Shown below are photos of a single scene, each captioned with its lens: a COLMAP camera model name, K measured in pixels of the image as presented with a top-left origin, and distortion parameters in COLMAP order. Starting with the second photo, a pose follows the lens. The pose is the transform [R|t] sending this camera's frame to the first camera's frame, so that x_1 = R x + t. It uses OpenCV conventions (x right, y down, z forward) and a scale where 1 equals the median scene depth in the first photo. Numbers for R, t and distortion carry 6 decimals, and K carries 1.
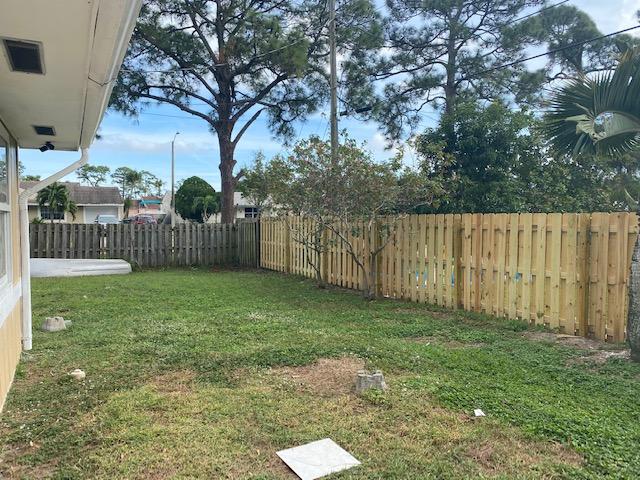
lens RADIAL K [[486.5, 0, 320.1], [0, 486.5, 239.6], [0, 0, 1]] dist [-0.001409, -0.009061]
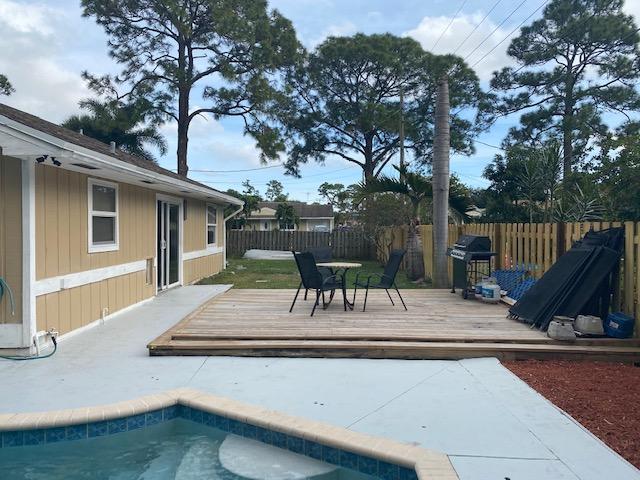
lens RADIAL K [[486.5, 0, 316.7], [0, 486.5, 237.7], [0, 0, 1]] dist [-0.001409, -0.009061]
pose [[0.884191, 0.008582, -0.467046, 0.189218], [-0.019938, 0.999613, -0.019377, 0.009344], [0.466699, 0.026445, 0.884021, -0.207996]]
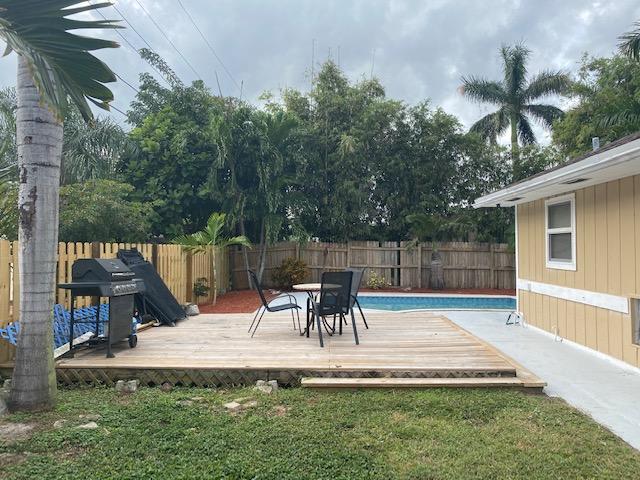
lens RADIAL K [[486.5, 0, 320.4], [0, 486.5, 239.4], [0, 0, 1]] dist [-0.001409, -0.009061]
pose [[-0.856912, 0.013973, 0.515274, -0.540523], [0.027144, 0.999469, 0.018038, -0.046574], [-0.514748, 0.029444, -0.856836, 1.149693]]
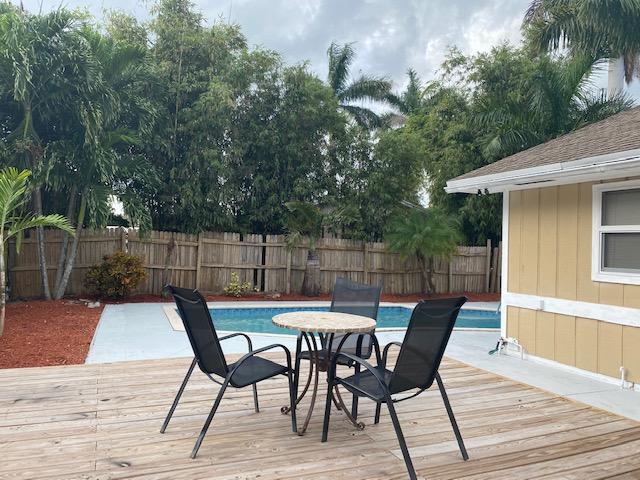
lens RADIAL K [[486.5, 0, 319.6], [0, 486.5, 238.4], [0, 0, 1]] dist [-0.001409, -0.009061]
pose [[-0.994715, -0.027468, 0.098935, -0.184520], [-0.024980, 0.999342, 0.026299, -0.031064], [-0.099592, 0.023689, -0.994746, 0.867559]]
